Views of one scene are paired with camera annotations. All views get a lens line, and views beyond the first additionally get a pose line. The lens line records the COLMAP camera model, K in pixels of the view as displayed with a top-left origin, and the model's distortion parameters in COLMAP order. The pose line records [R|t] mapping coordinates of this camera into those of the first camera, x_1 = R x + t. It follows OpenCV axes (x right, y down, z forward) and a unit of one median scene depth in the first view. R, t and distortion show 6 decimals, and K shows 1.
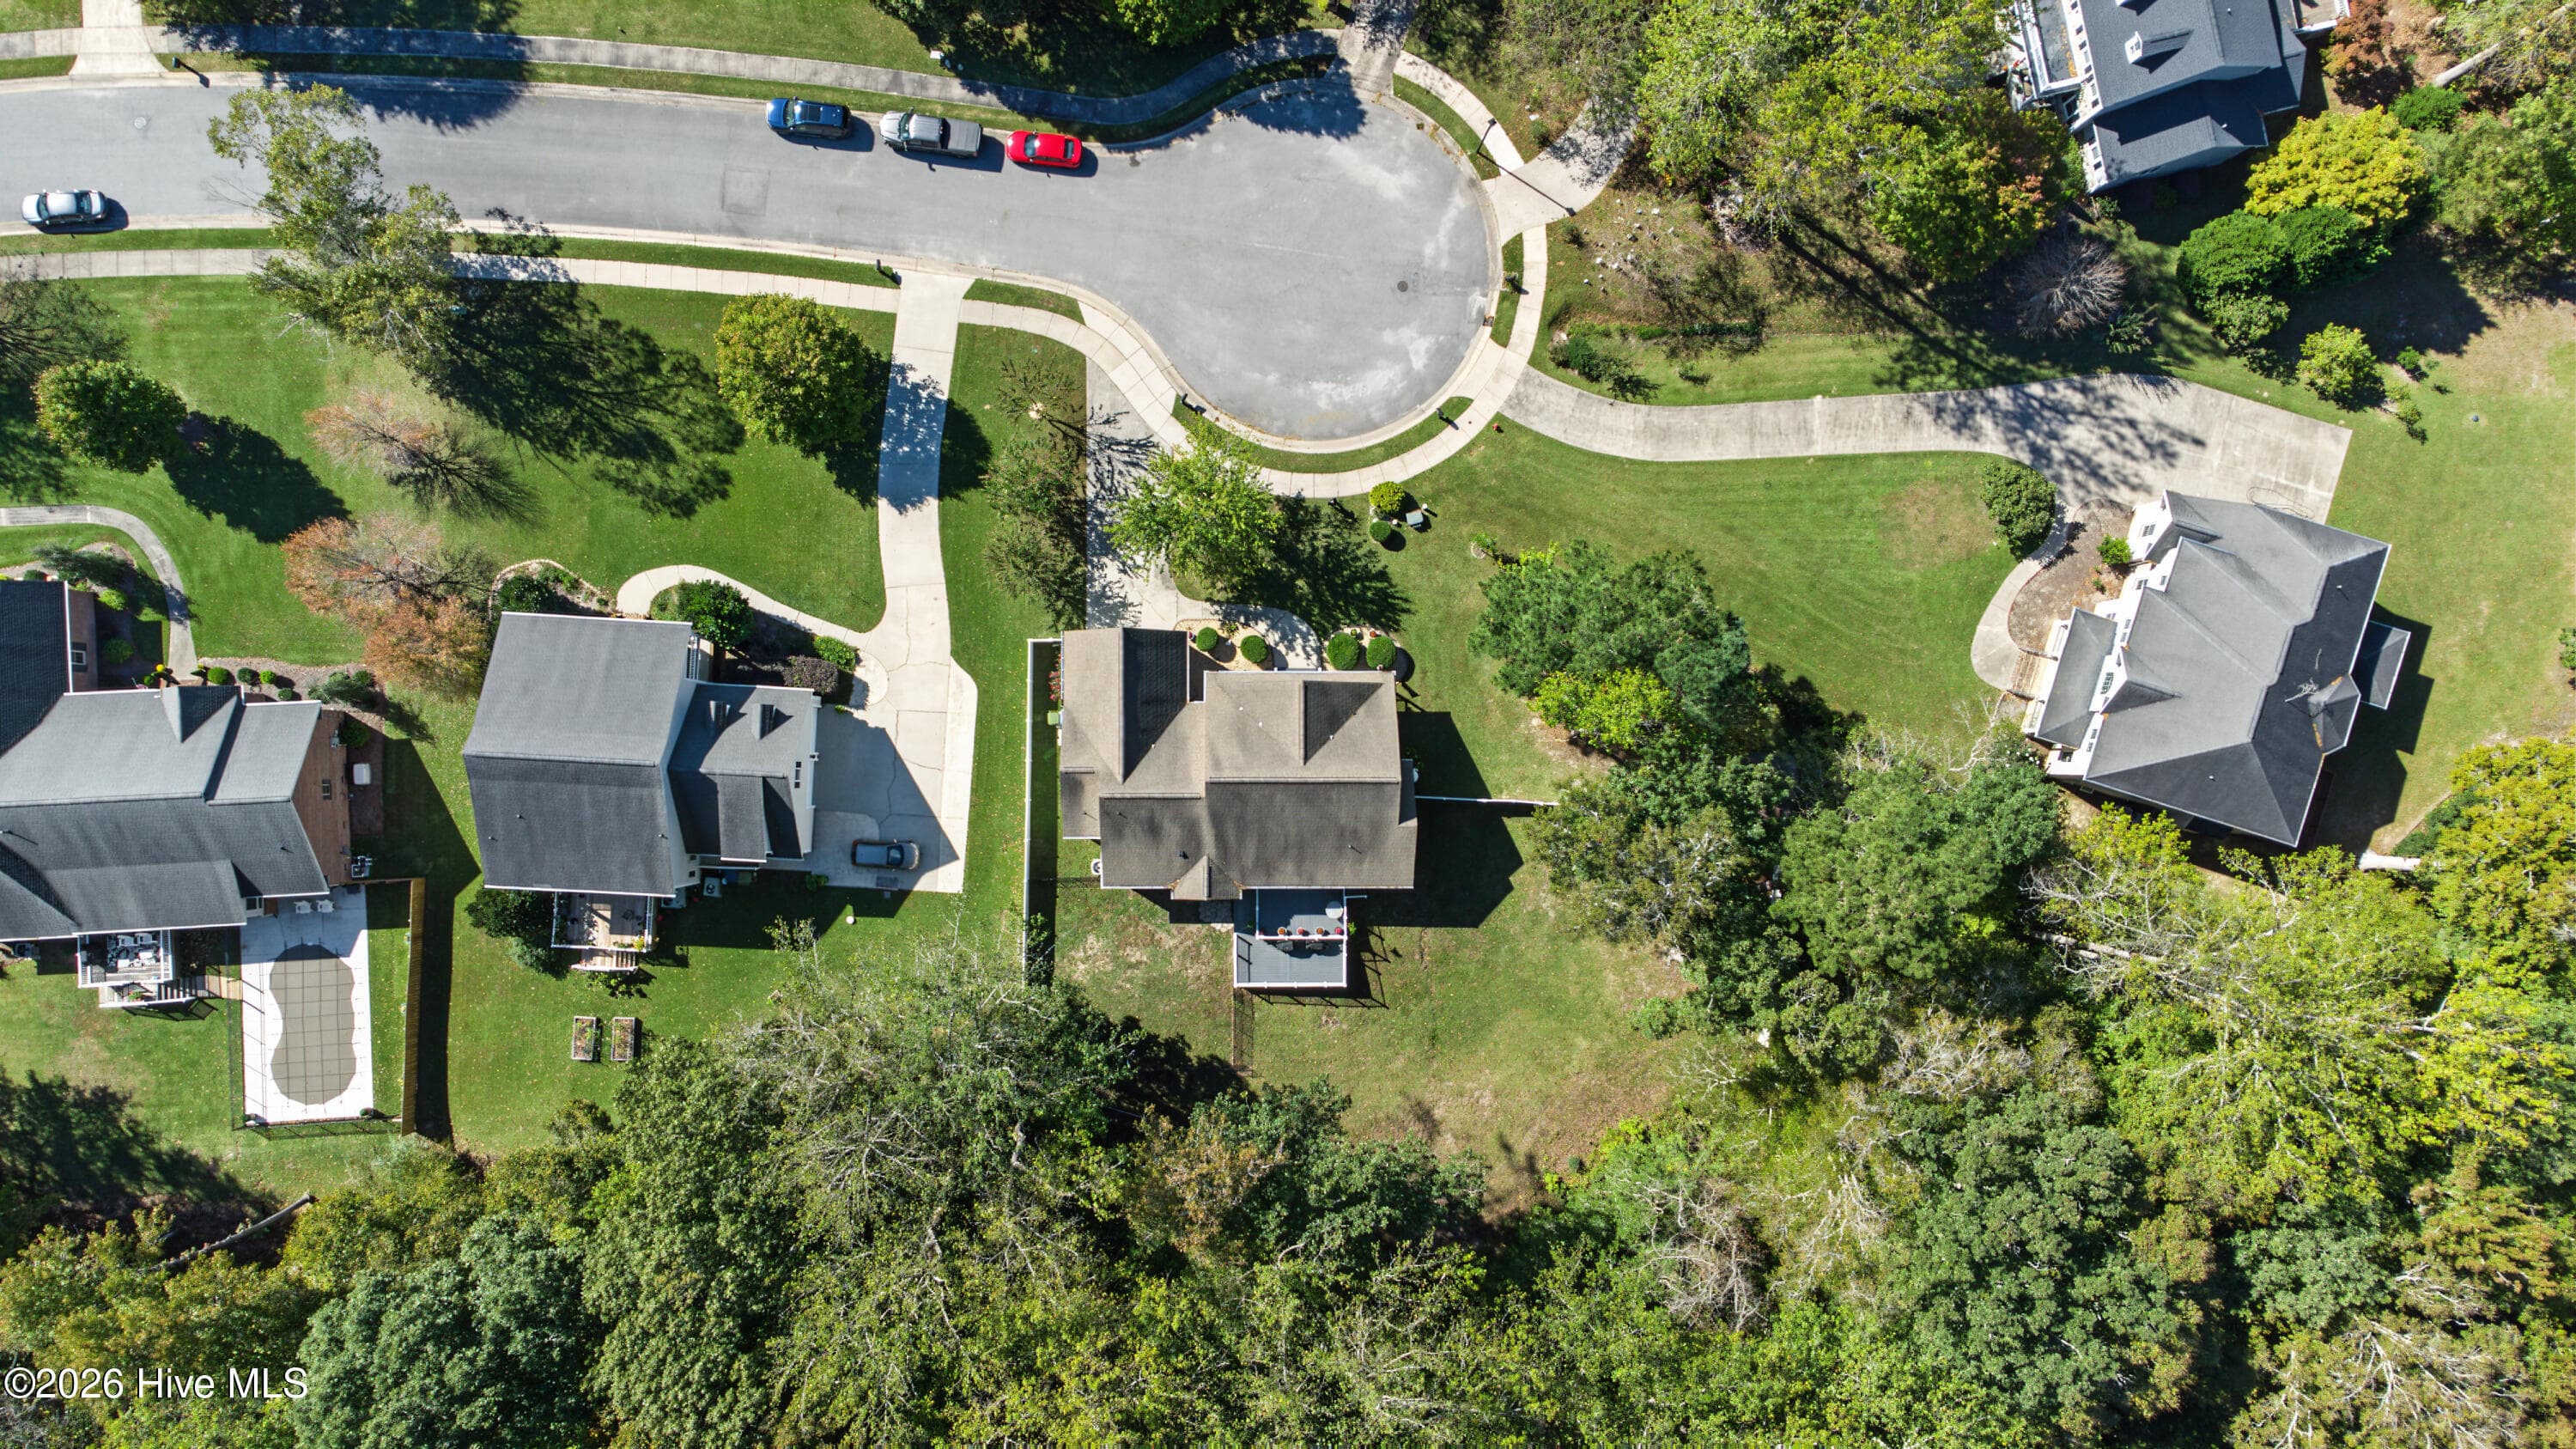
lens RADIAL K [[1898.4, 0, 1297.5], [0, 1898.4, 734.5], [0, 0, 1]] dist [0.032258, 0.024003]
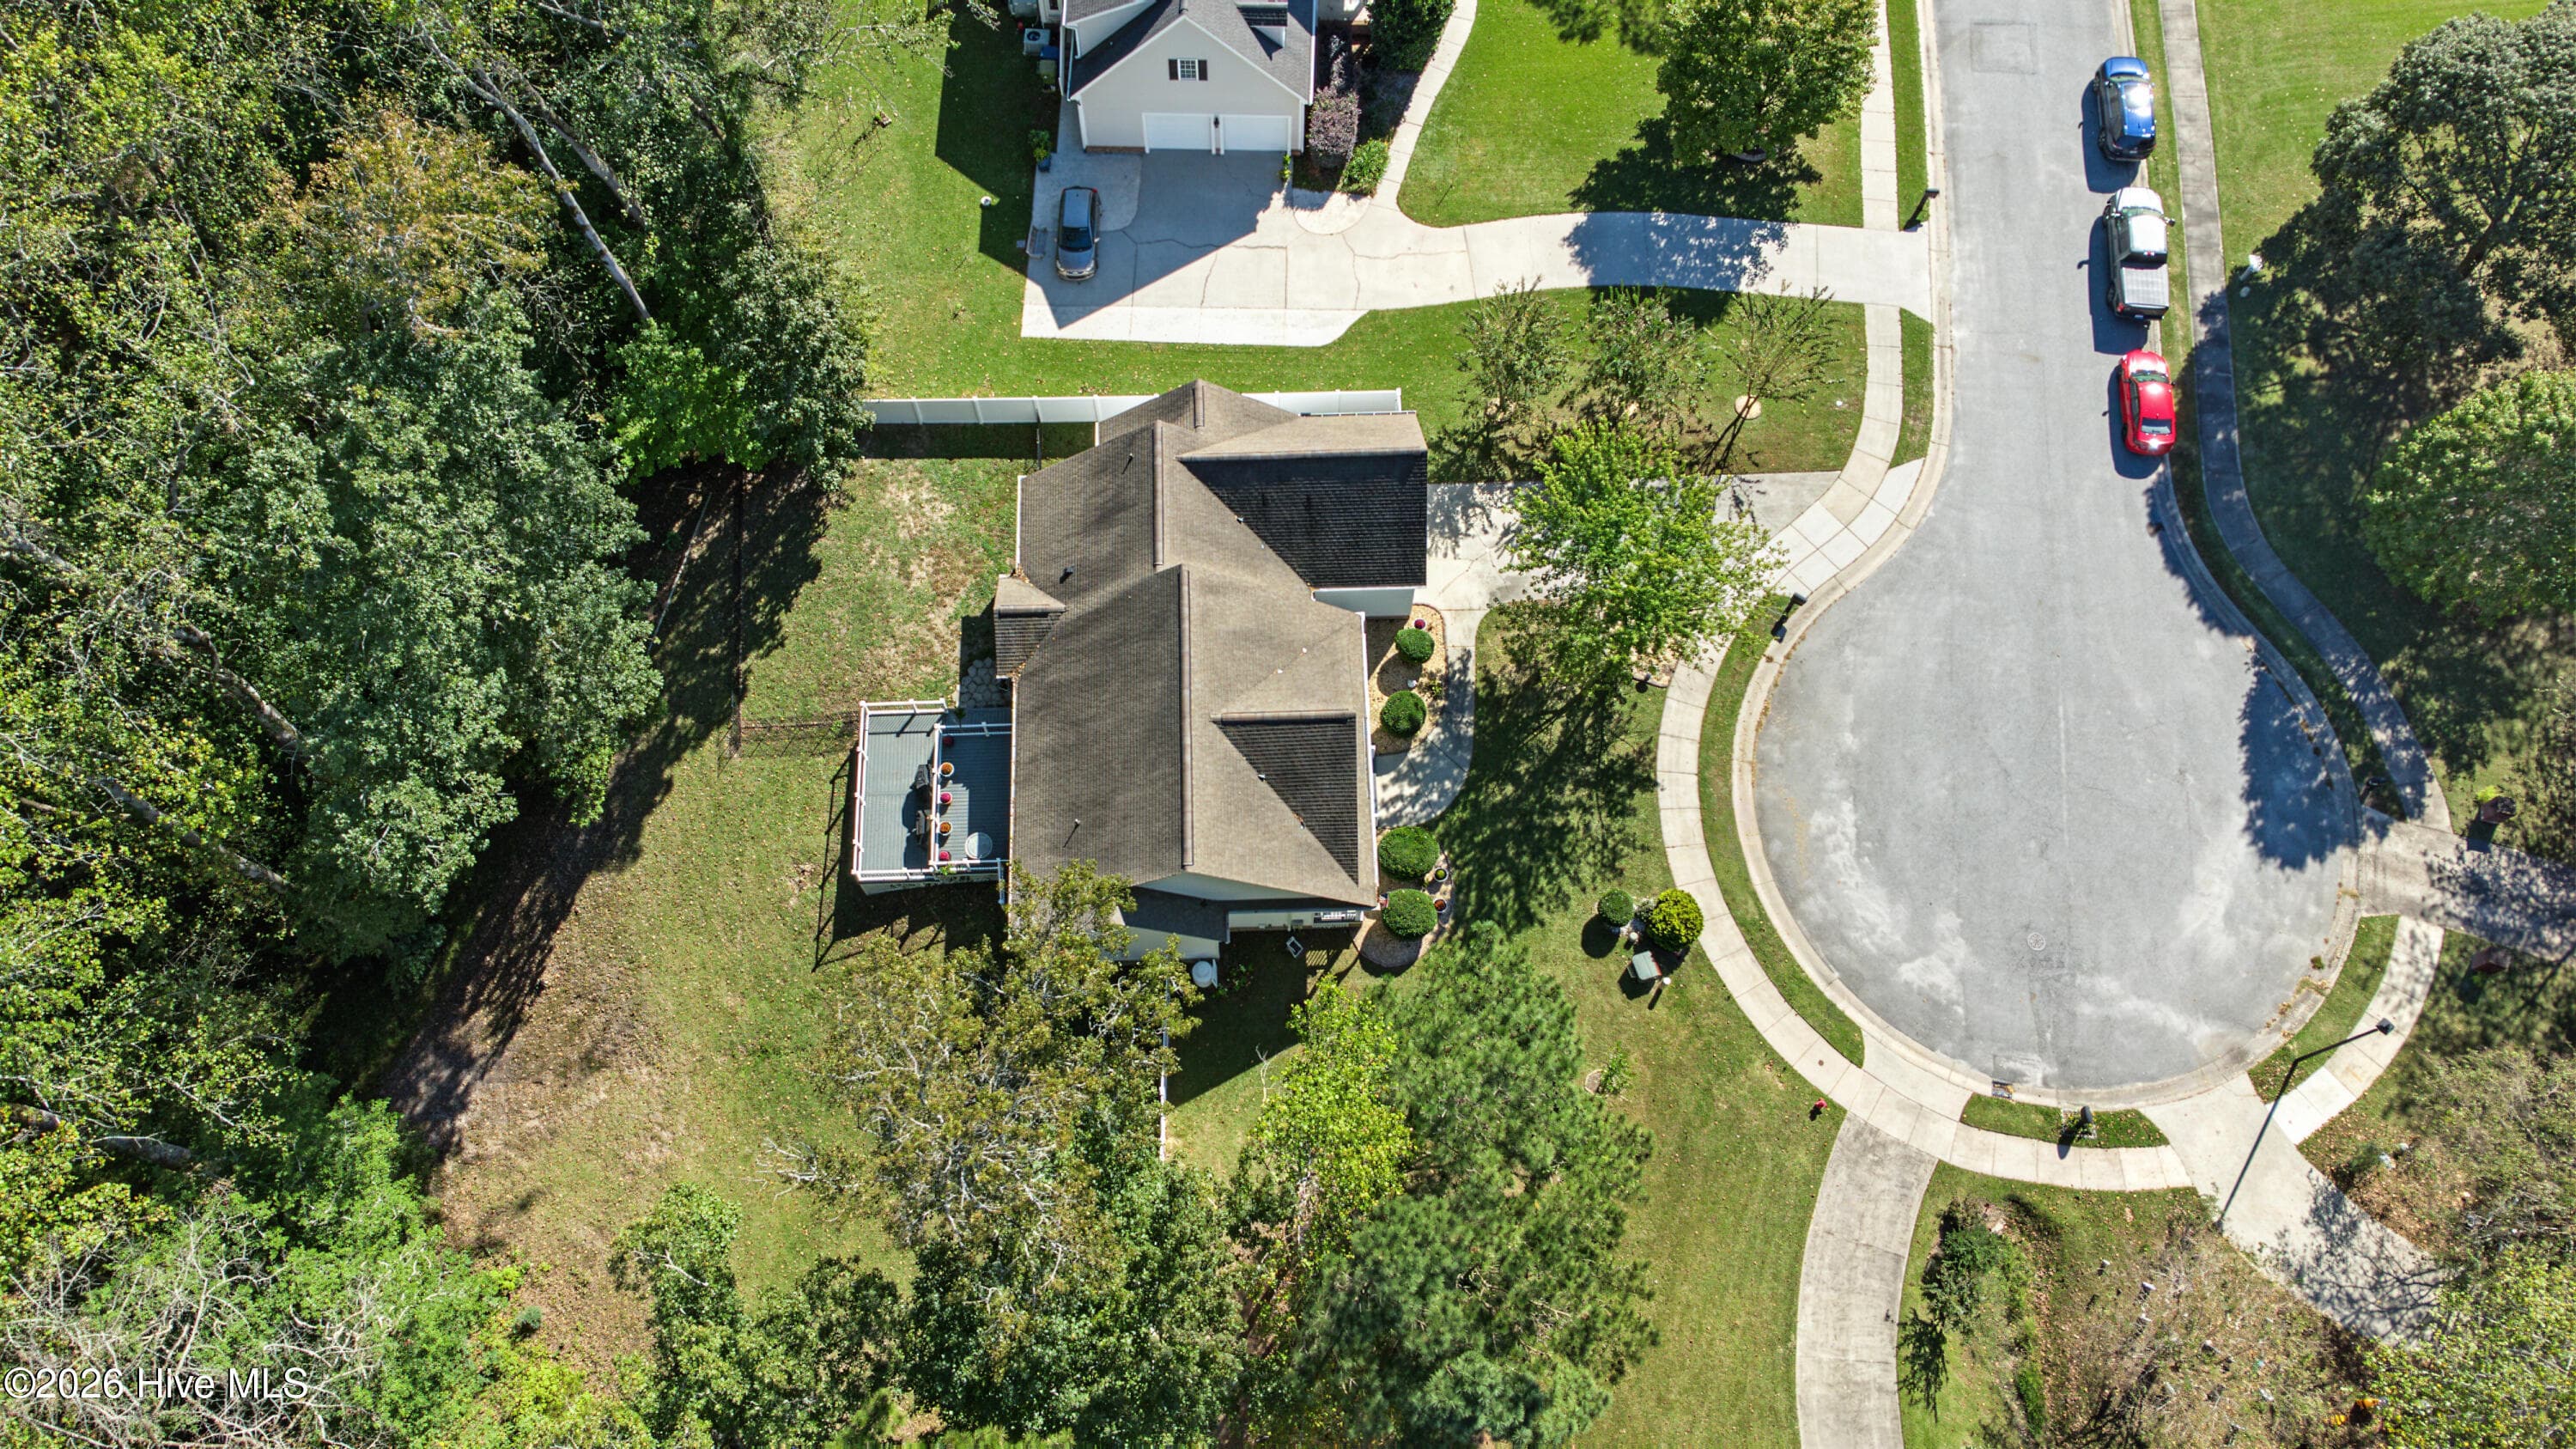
lens RADIAL K [[1898.4, 0, 1289.7], [0, 1898.4, 733.6], [0, 0, 1]] dist [0.032258, 0.024003]
pose [[0.033697, 0.922140, -0.385387, 0.218988], [-0.999271, 0.038014, 0.003585, -0.009302], [0.017956, 0.384985, 0.922748, 0.429842]]
